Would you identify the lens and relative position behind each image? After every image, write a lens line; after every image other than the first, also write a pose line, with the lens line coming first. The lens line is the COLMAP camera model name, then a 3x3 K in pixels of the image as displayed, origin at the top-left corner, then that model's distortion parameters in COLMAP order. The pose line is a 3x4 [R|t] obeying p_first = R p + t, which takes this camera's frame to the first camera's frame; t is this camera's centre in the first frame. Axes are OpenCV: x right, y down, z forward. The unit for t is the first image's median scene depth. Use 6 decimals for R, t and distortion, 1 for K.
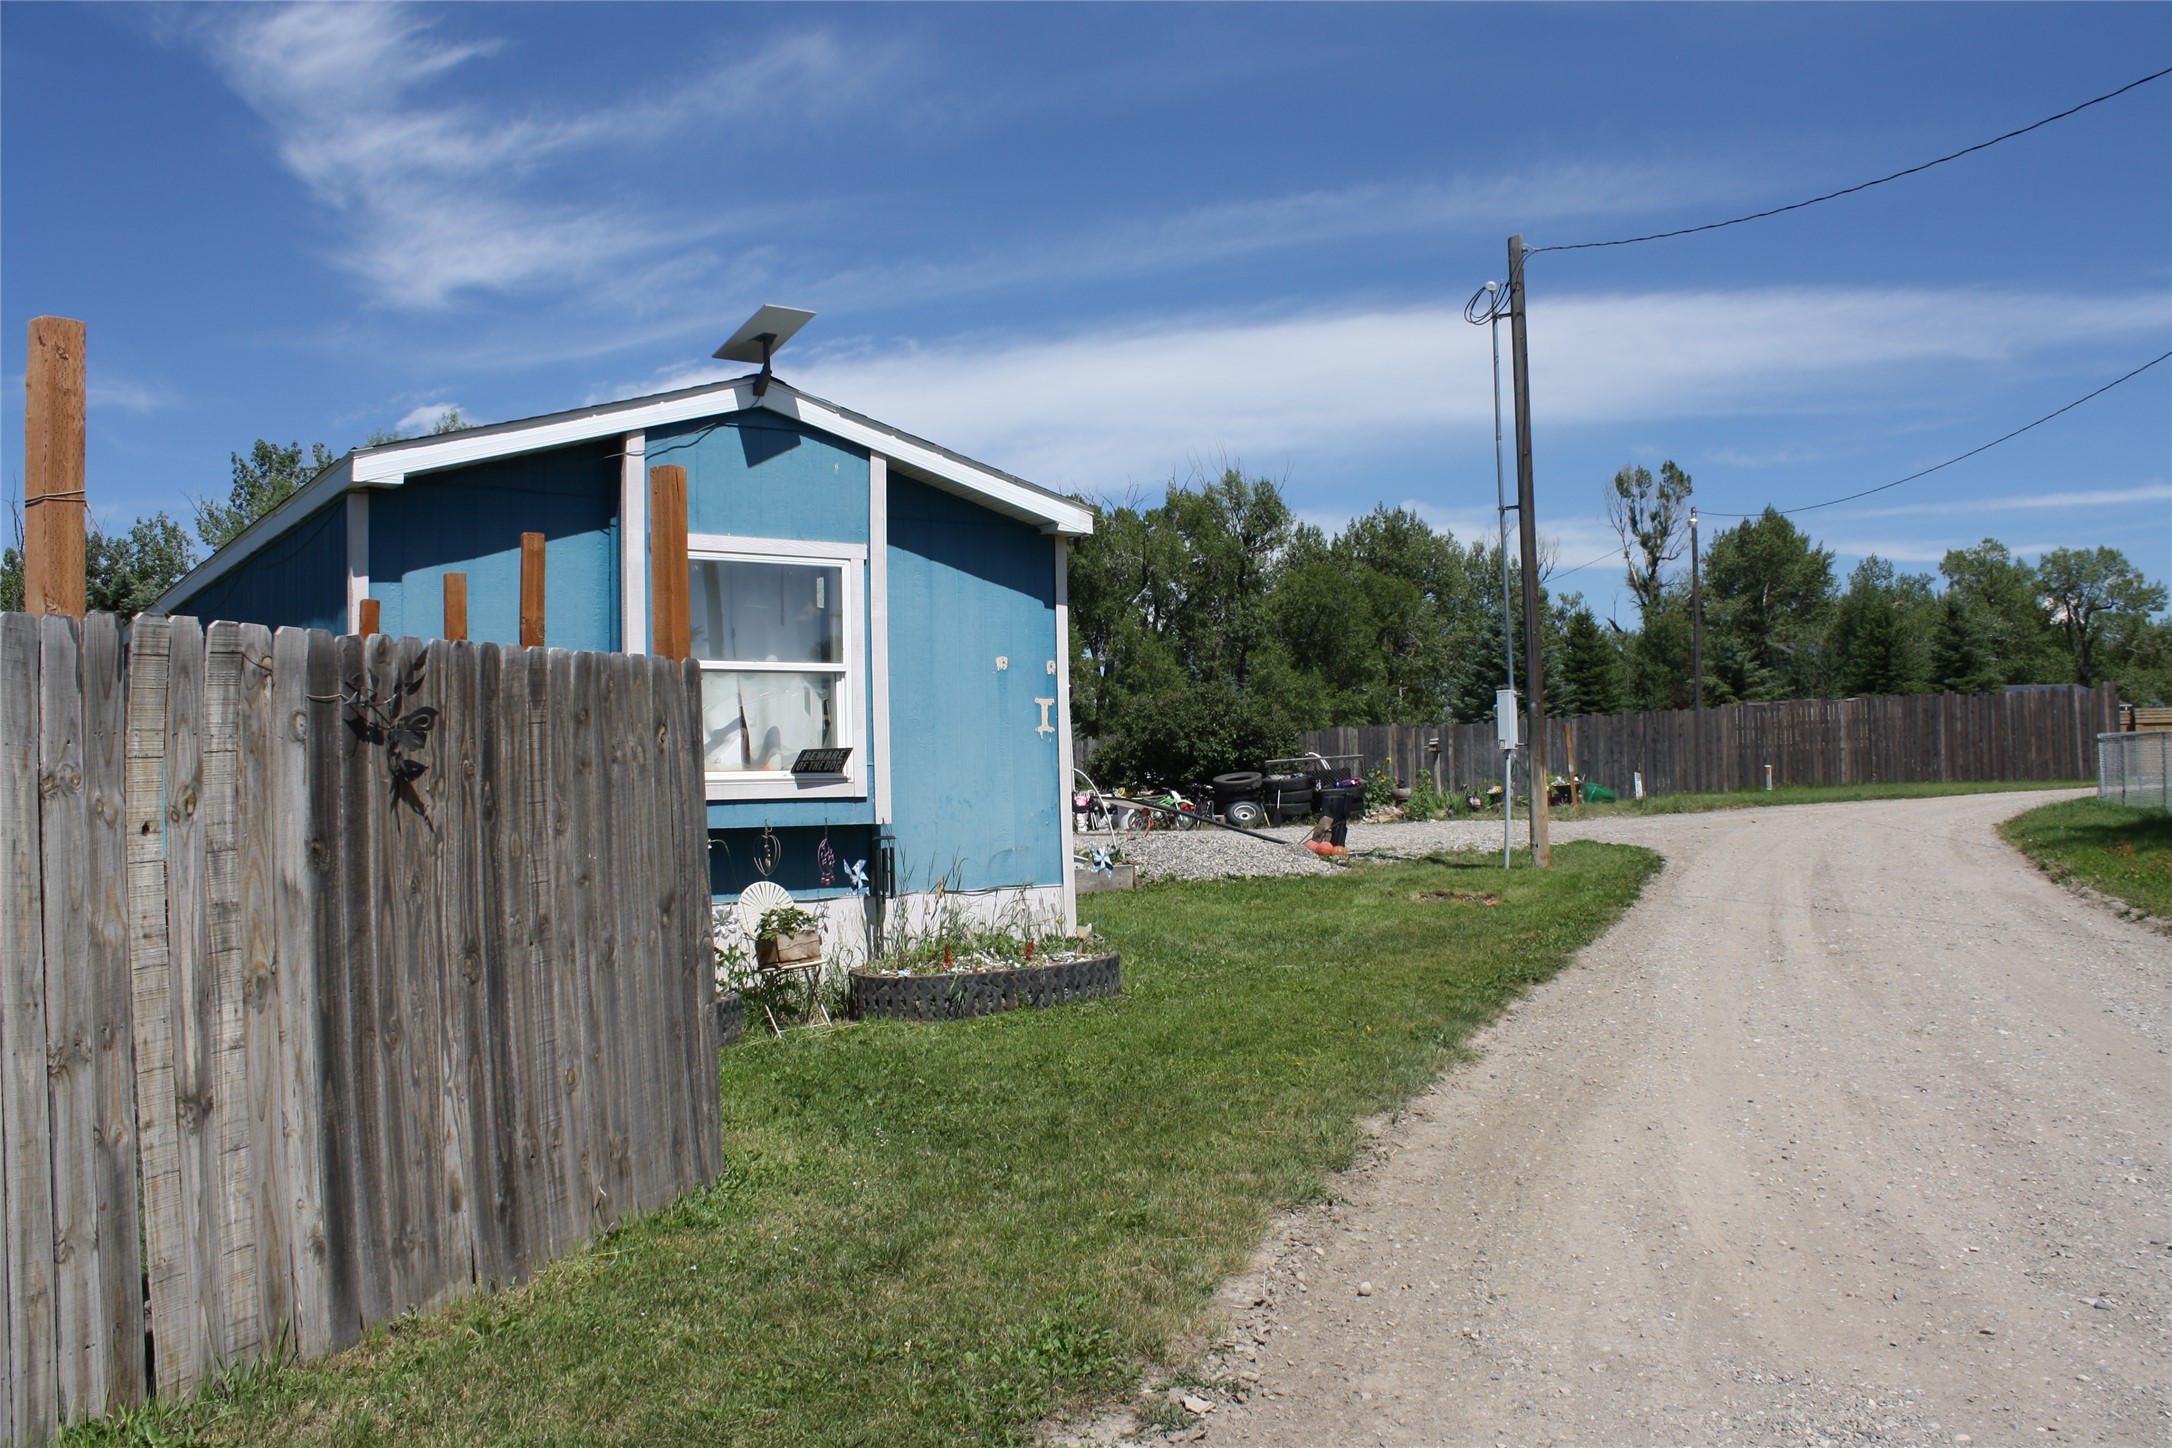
lens RADIAL K [[1842.0, 0, 1093.2], [0, 1842.0, 741.5], [0, 0, 1]] dist [-0.161650, 0.133710]
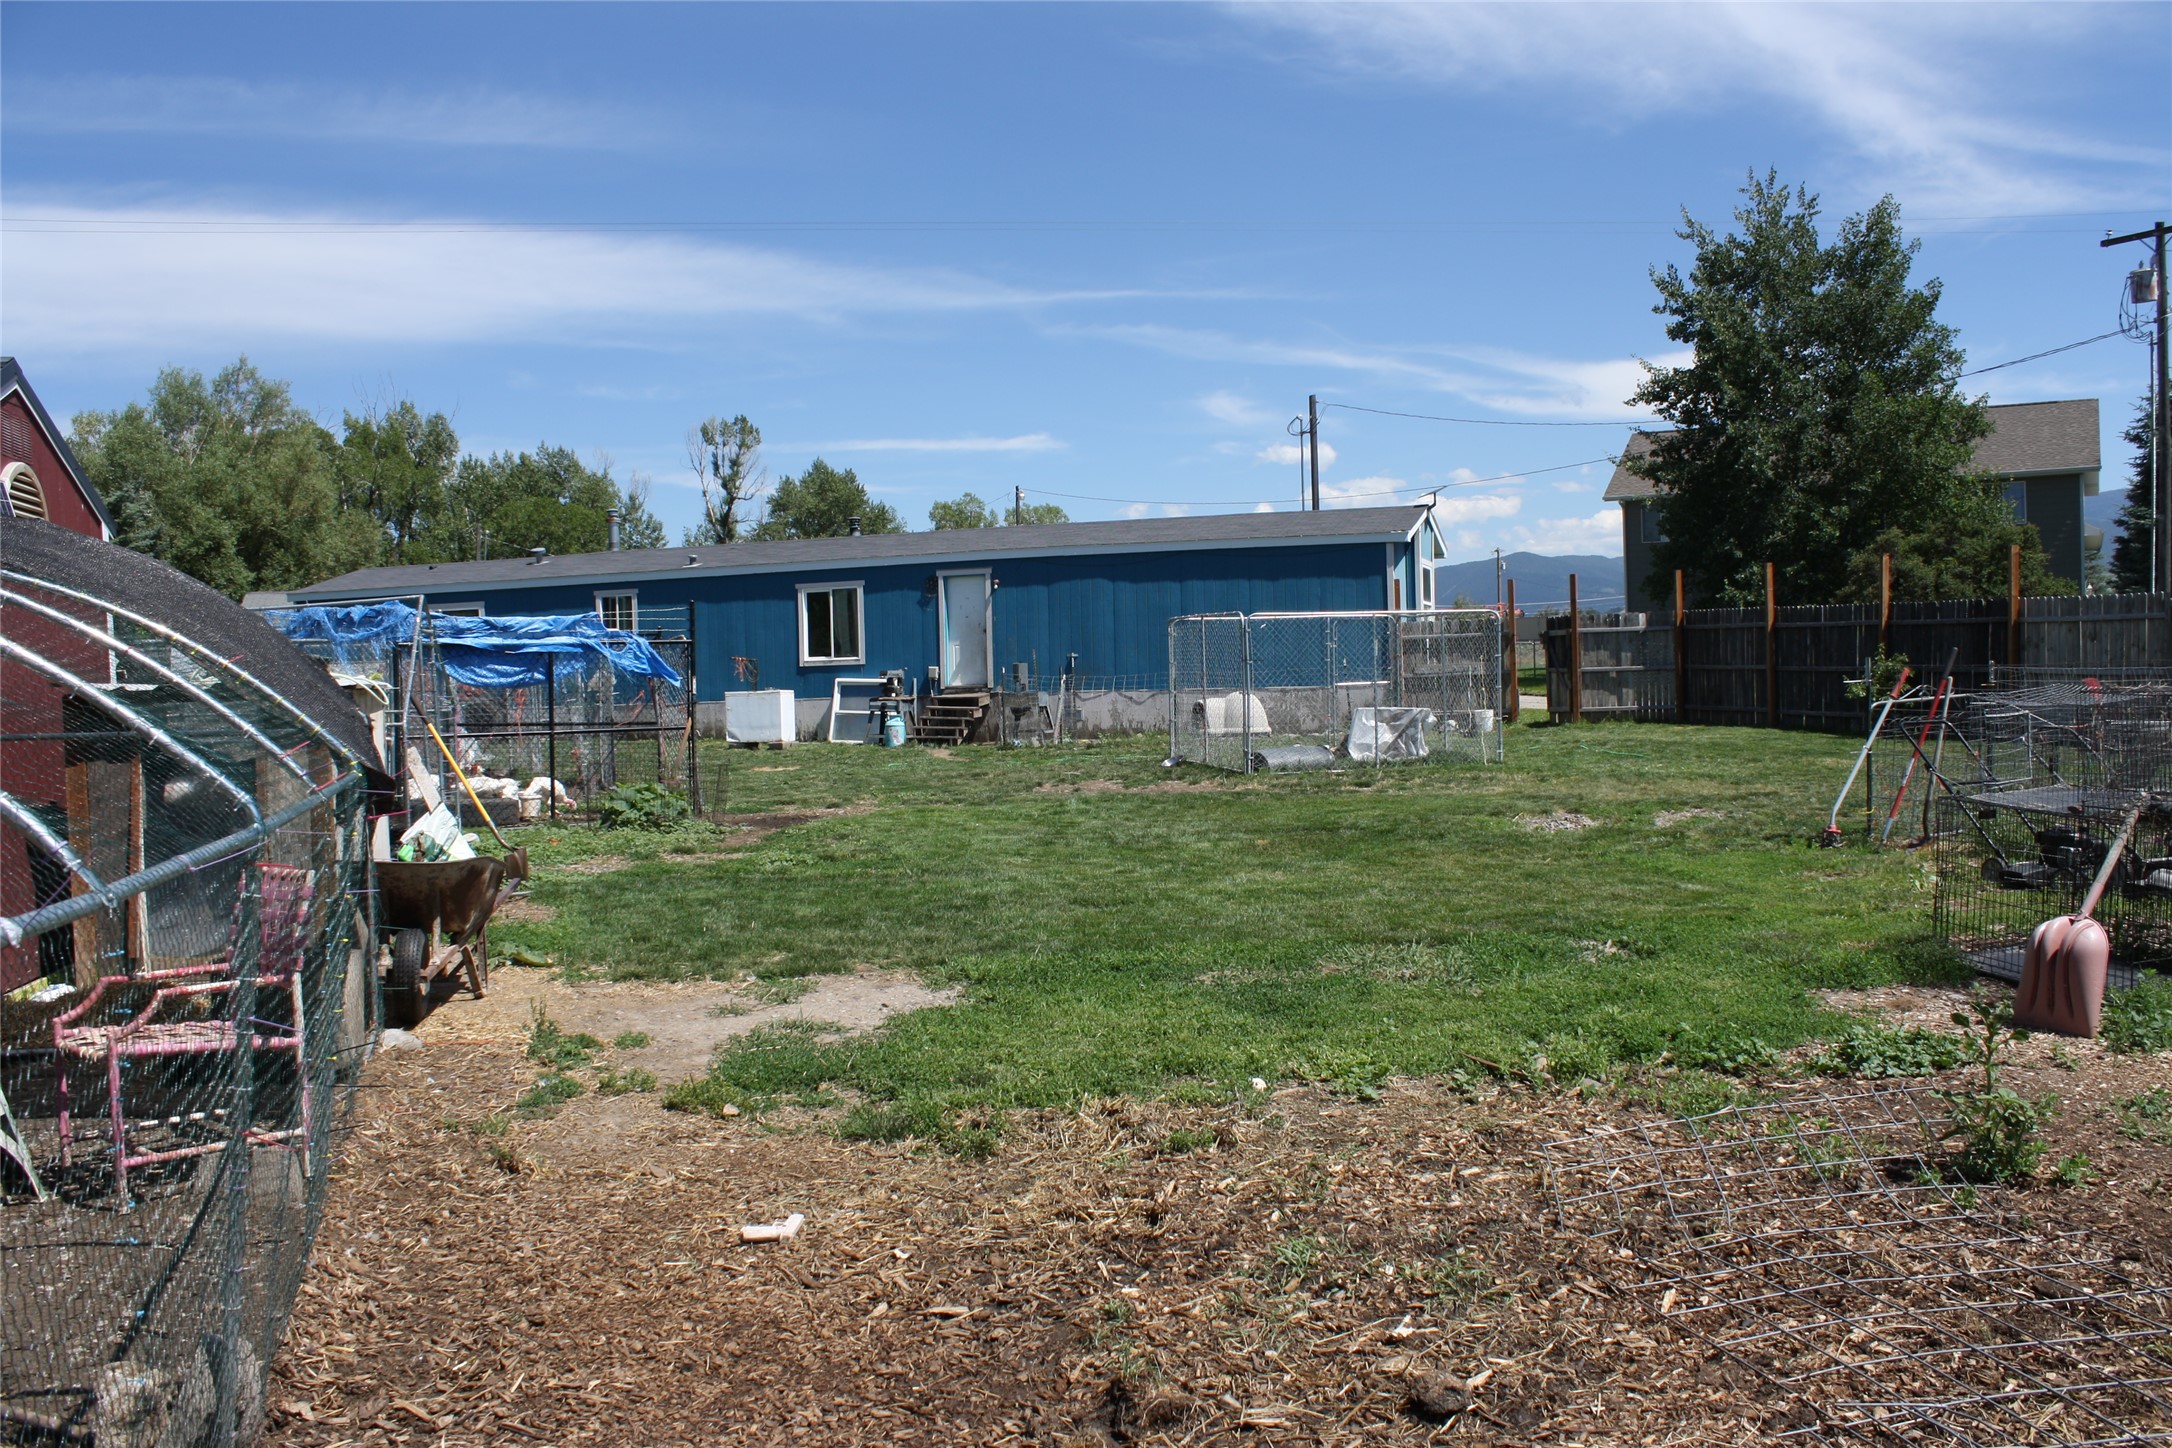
lens RADIAL K [[1842.0, 0, 1081.3], [0, 1842.0, 736.5], [0, 0, 1]] dist [-0.161650, 0.133710]
pose [[0.809315, -0.017067, 0.587127, -0.453260], [-0.006852, 0.999235, 0.038492, 0.012783], [-0.587335, -0.035175, 0.808579, -0.204767]]
